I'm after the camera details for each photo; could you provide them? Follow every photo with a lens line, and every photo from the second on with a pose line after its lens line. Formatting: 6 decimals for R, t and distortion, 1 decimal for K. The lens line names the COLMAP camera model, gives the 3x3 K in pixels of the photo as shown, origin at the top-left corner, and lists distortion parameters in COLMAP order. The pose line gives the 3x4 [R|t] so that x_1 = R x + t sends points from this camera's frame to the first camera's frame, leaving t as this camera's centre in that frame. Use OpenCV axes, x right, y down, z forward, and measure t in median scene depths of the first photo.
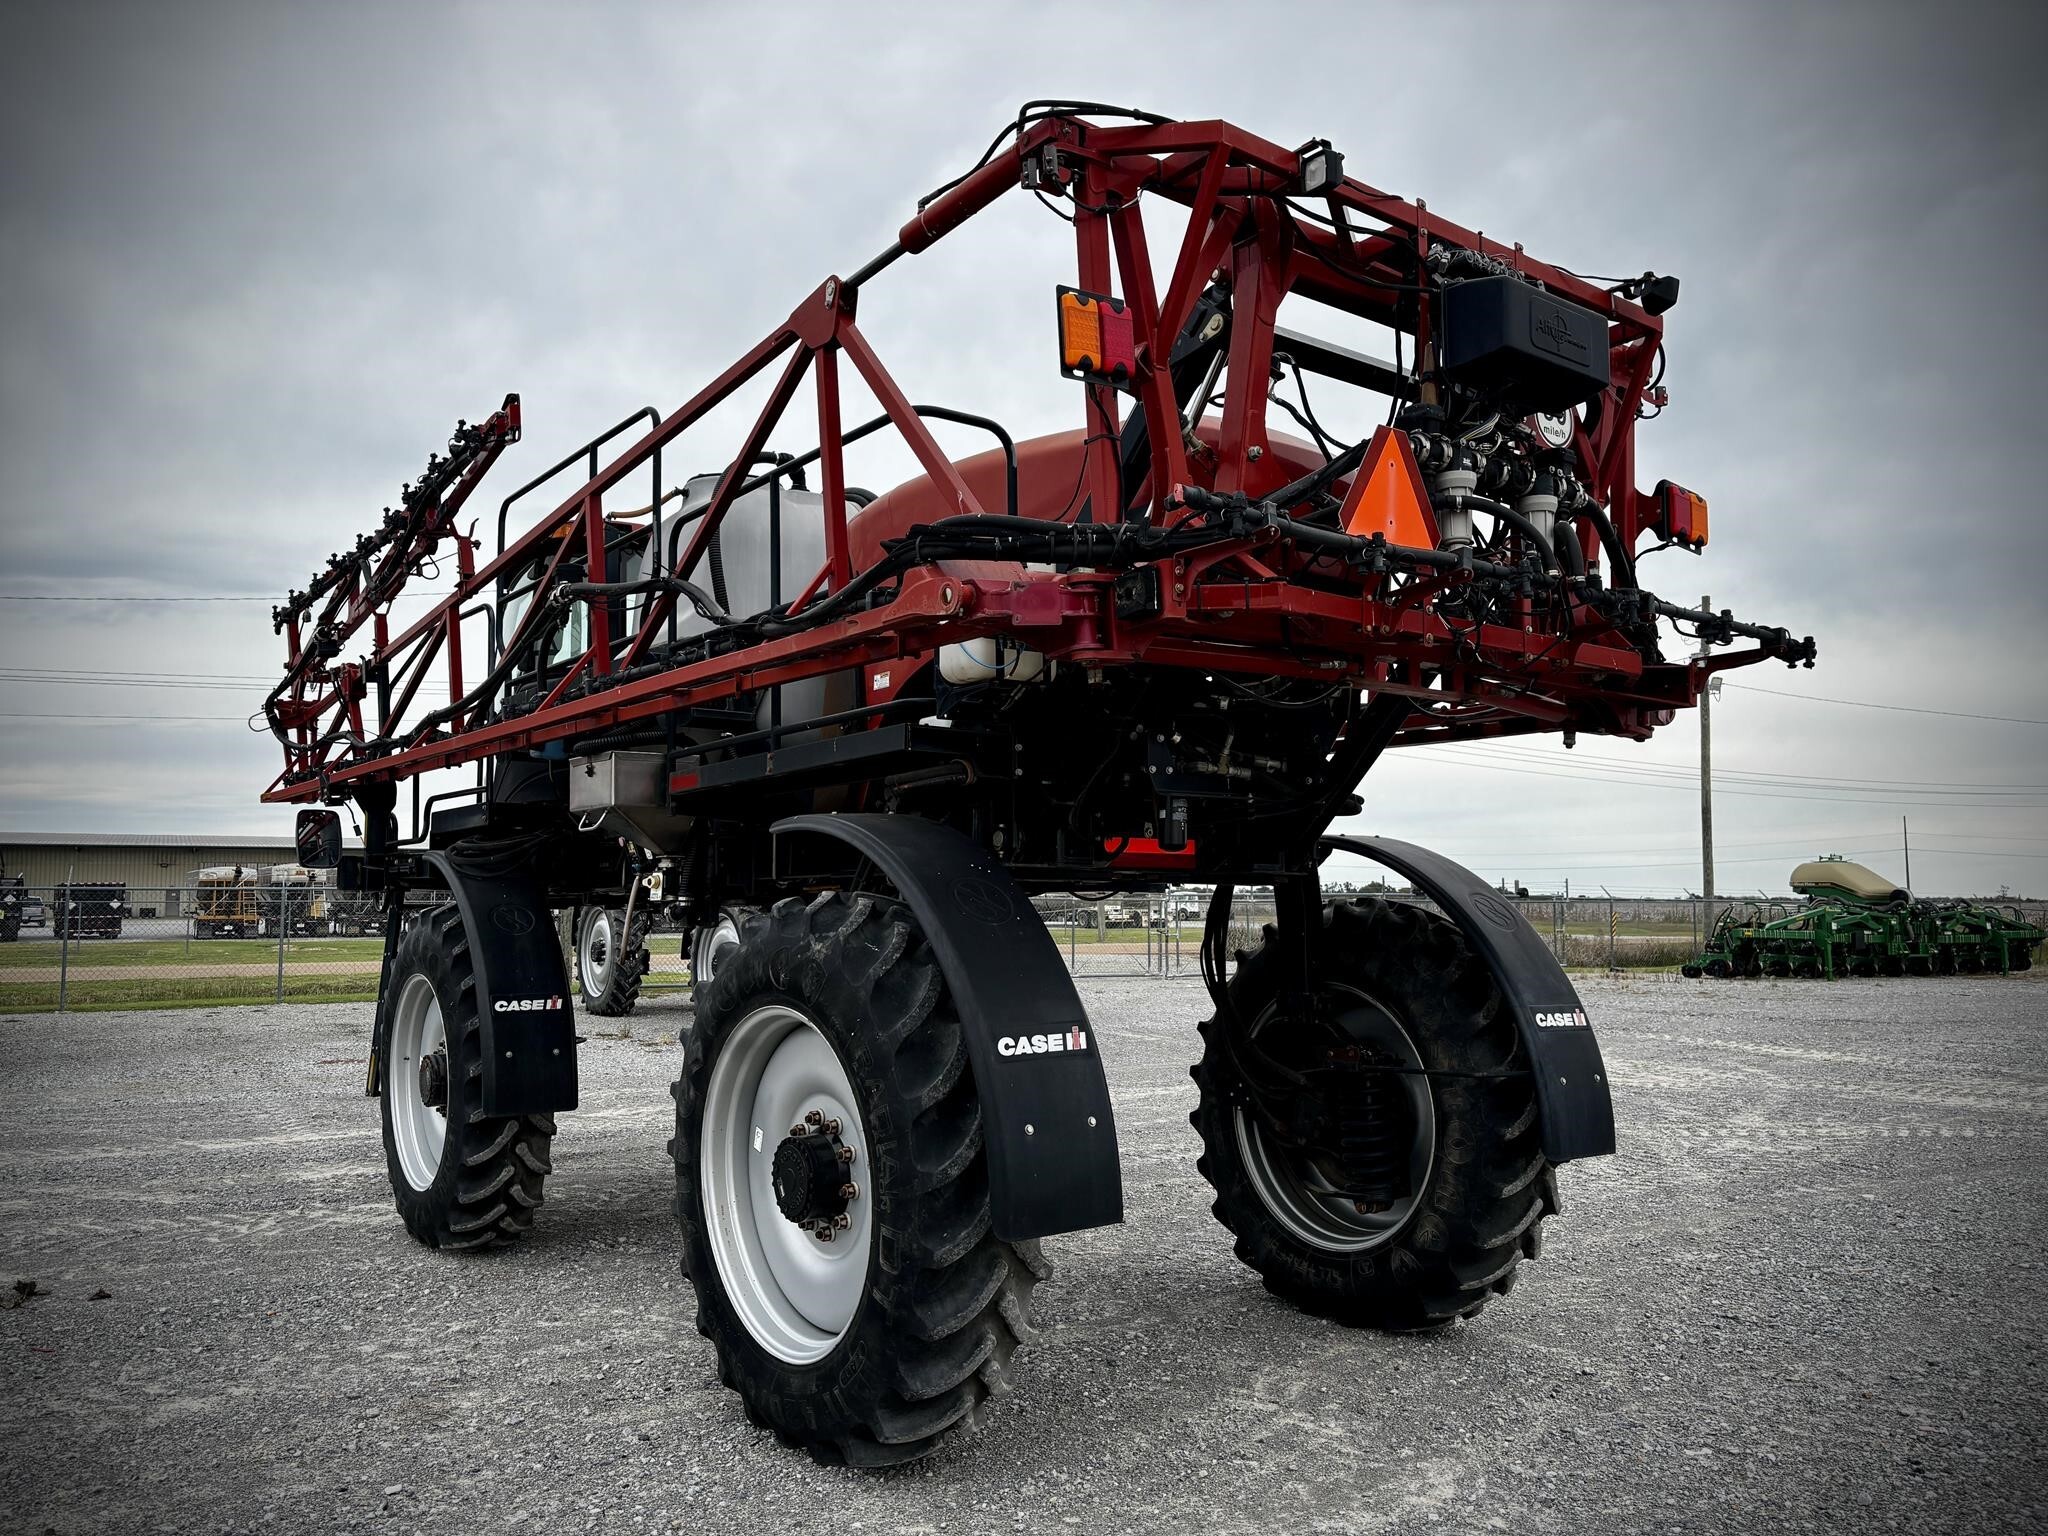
lens RADIAL K [[1574.3, 0, 1024.0], [0, 1574.3, 768.0], [0, 0, 1]] dist [0.078137, -0.083908]
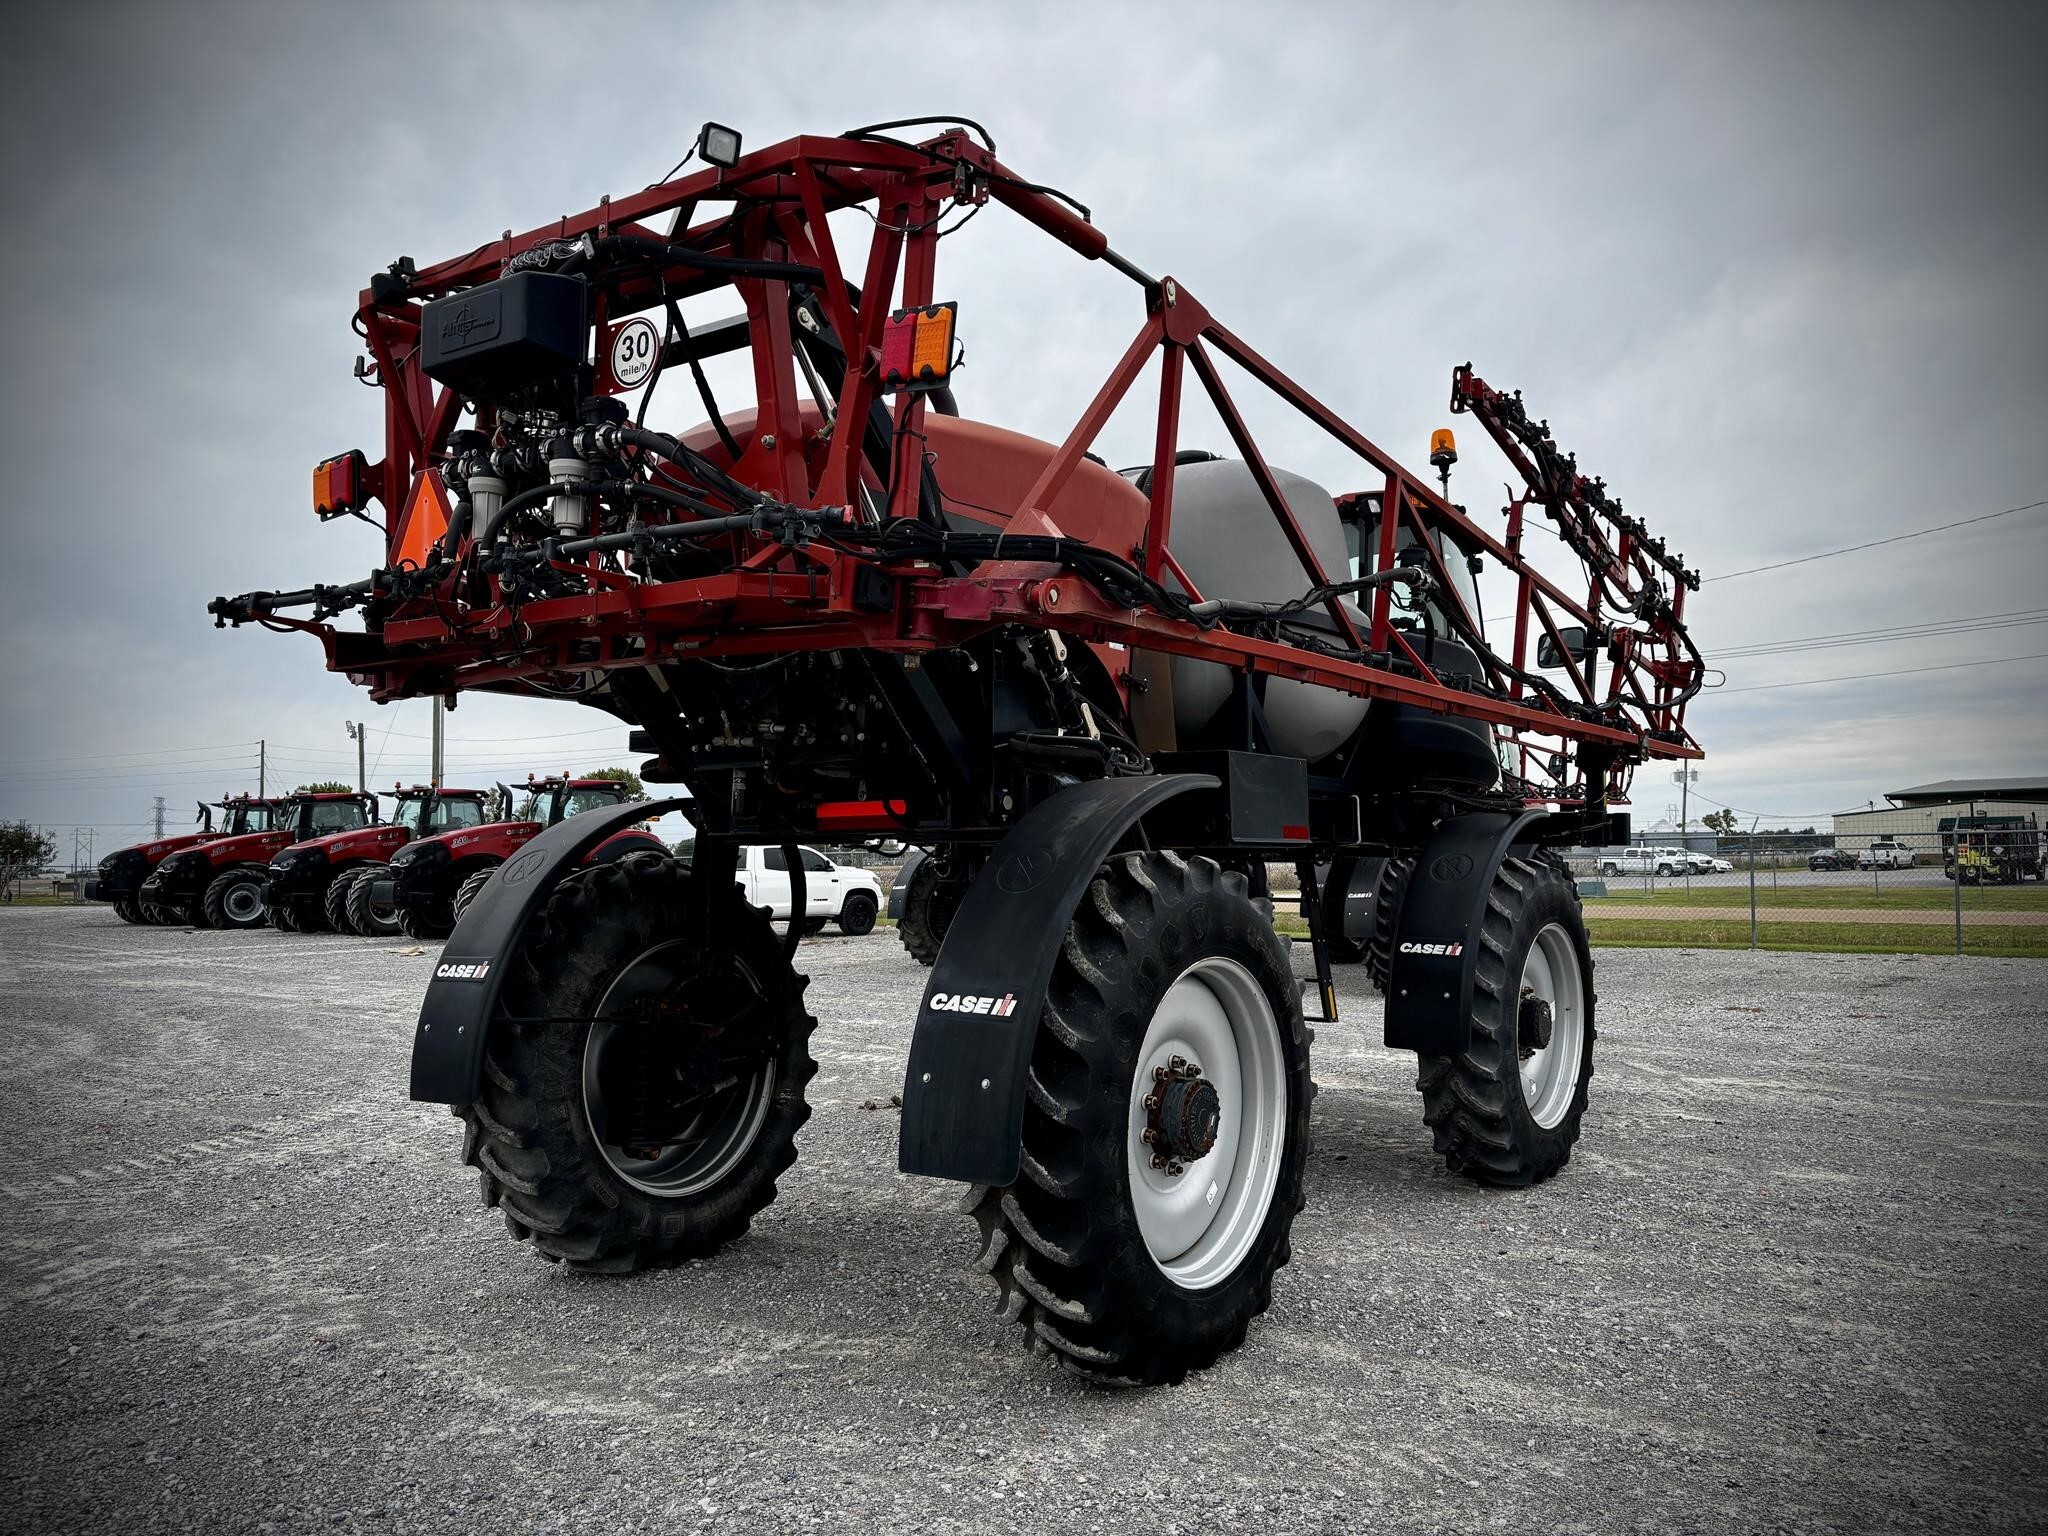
lens RADIAL K [[1574.3, 0, 1024.0], [0, 1574.3, 768.0], [0, 0, 1]] dist [0.078137, -0.083908]
pose [[0.284570, -0.060547, -0.956741, 0.926842], [0.099292, 0.994498, -0.033404, 0.057243], [0.953499, -0.085491, 0.289016, 0.671424]]
